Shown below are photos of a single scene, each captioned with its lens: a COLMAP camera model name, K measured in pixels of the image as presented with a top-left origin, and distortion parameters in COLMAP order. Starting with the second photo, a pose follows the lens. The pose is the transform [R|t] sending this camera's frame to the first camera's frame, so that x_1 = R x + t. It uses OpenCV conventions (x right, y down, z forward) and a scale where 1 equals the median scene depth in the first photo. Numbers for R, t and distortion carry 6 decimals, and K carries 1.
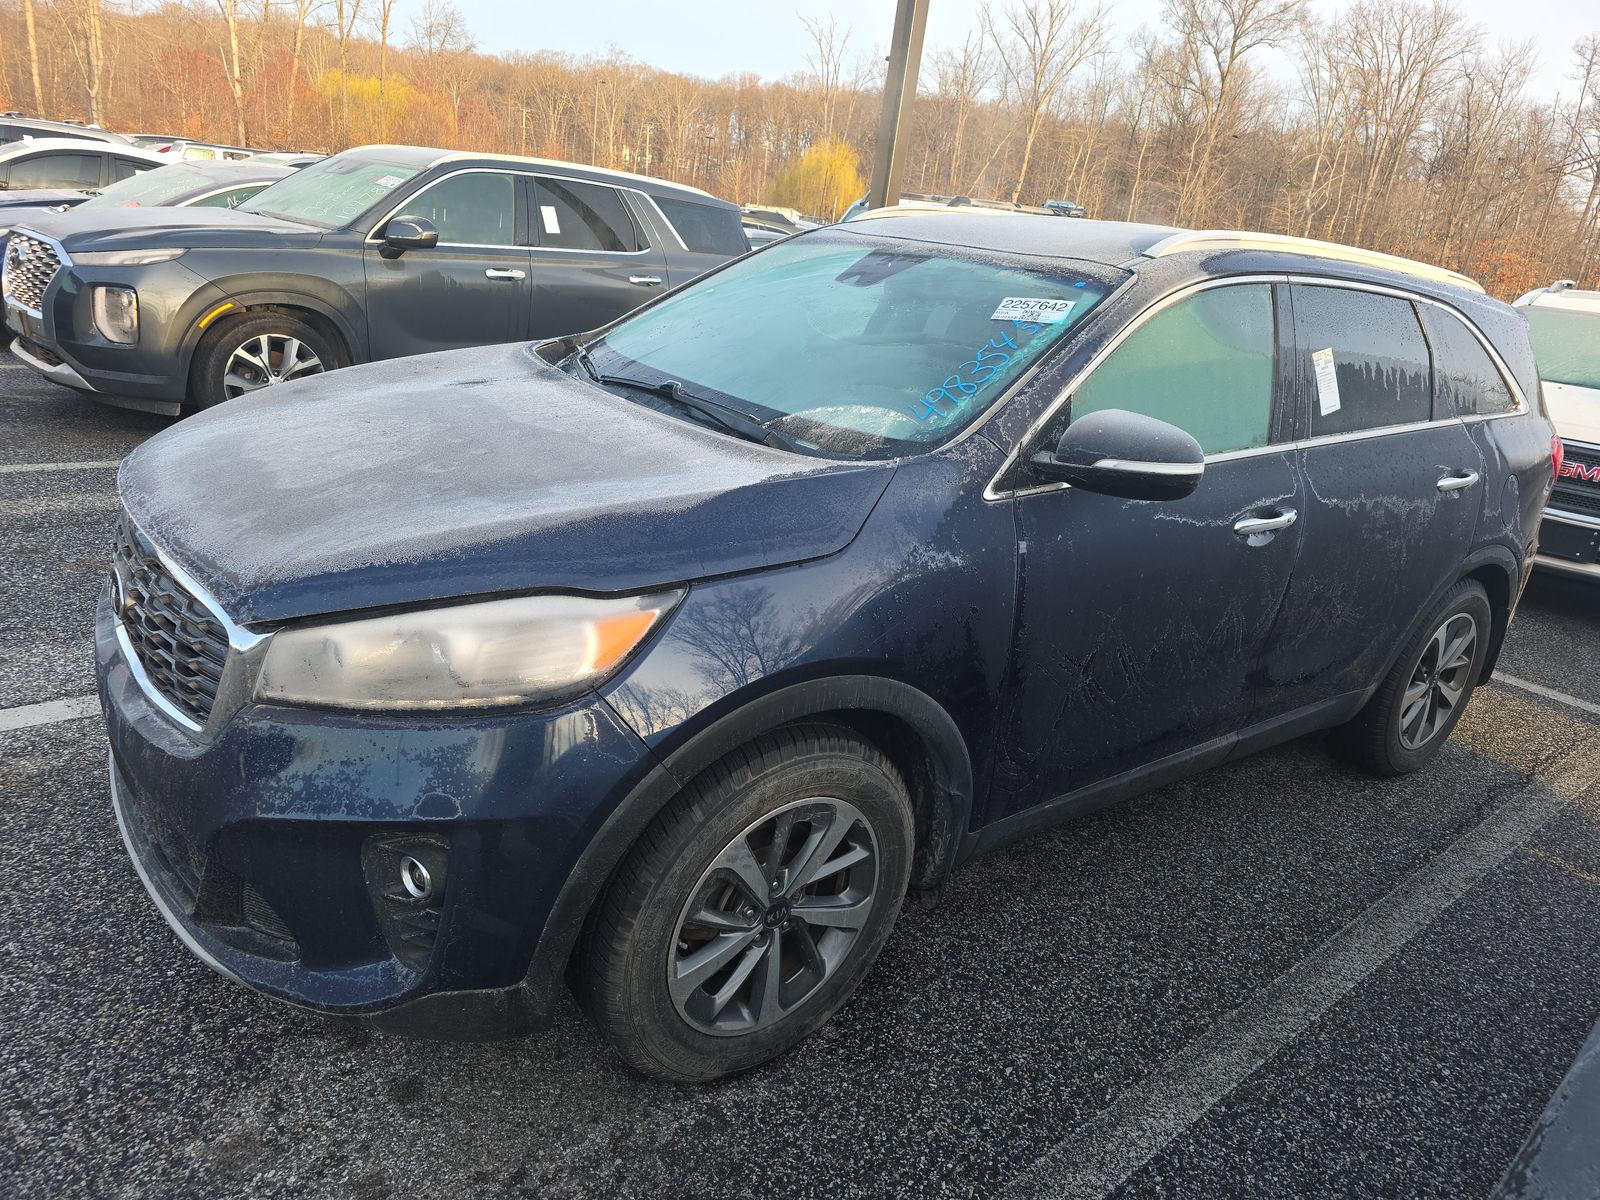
lens RADIAL K [[1075.0, 0, 800.0], [0, 1075.0, 600.0], [0, 0, 1]] dist [0.038143, -0.034374]
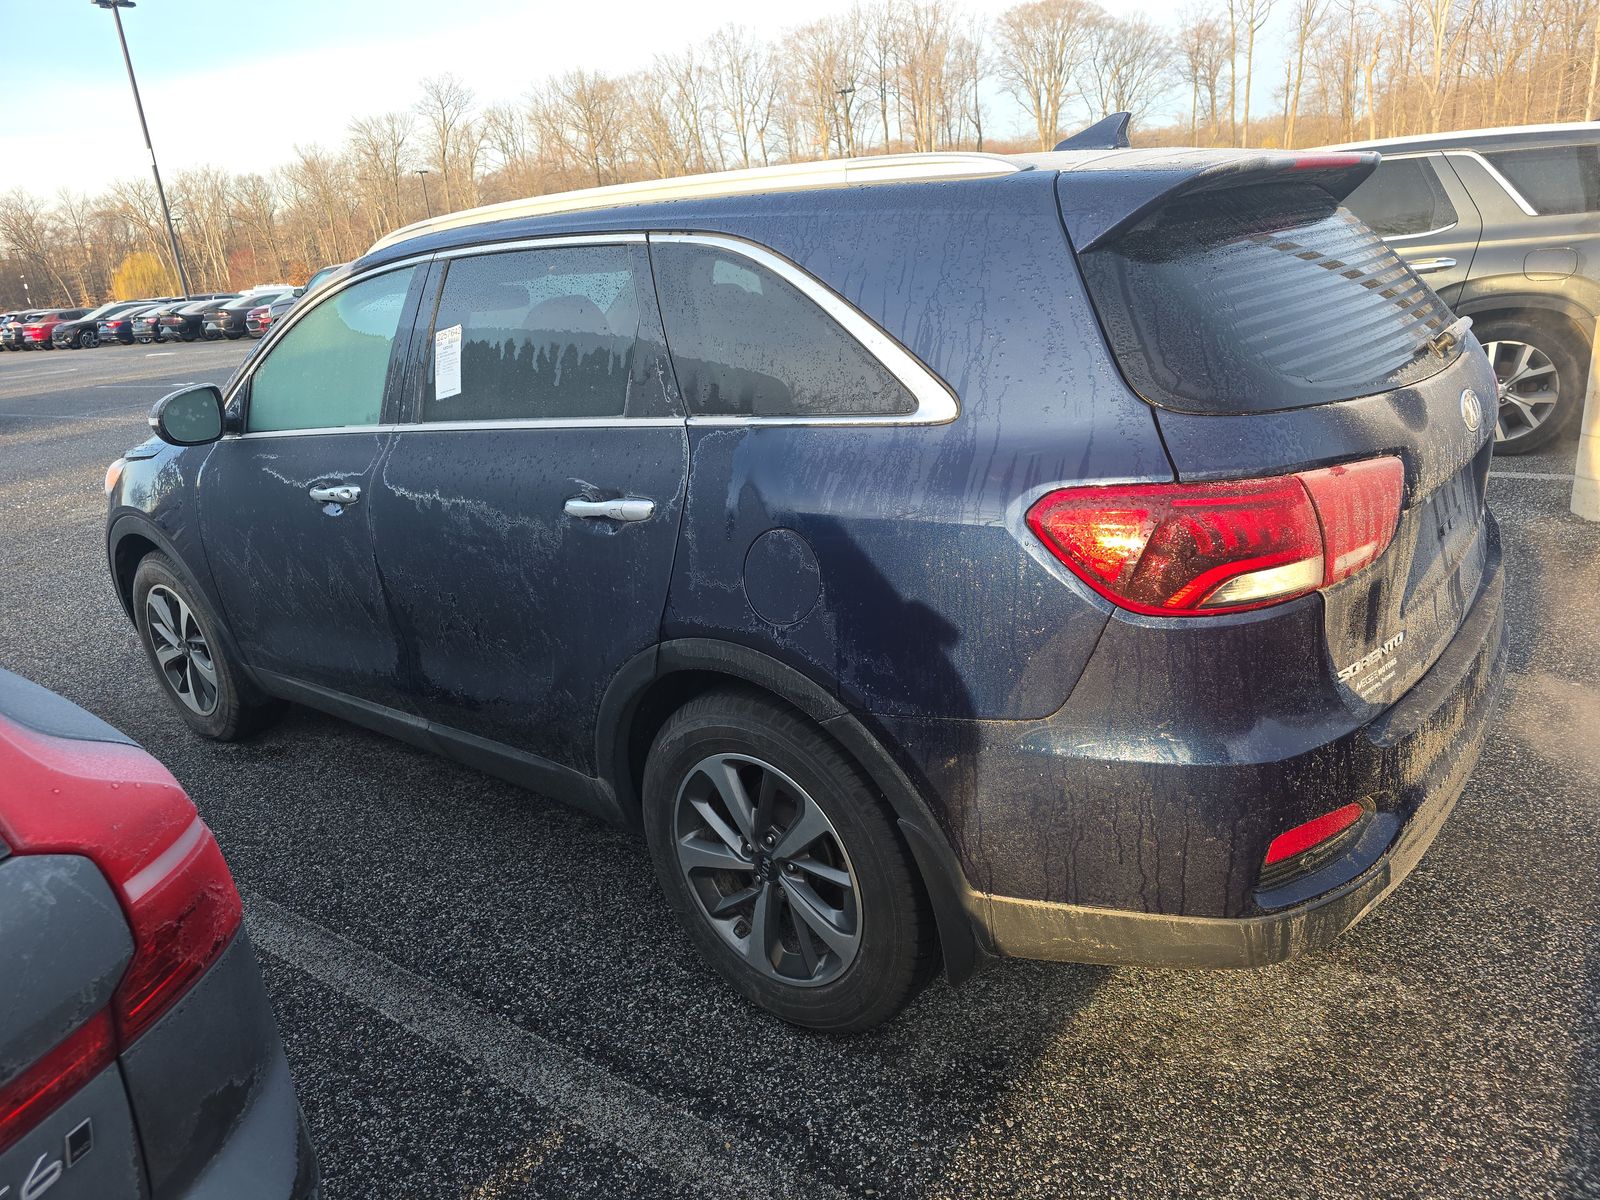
lens RADIAL K [[1075.0, 0, 800.0], [0, 1075.0, 600.0], [0, 0, 1]] dist [0.038143, -0.034374]
pose [[0.239690, 0.180594, -0.953905, 1.444322], [-0.208909, 0.969124, 0.130982, -0.187886], [0.948106, 0.167884, 0.270017, 1.062353]]
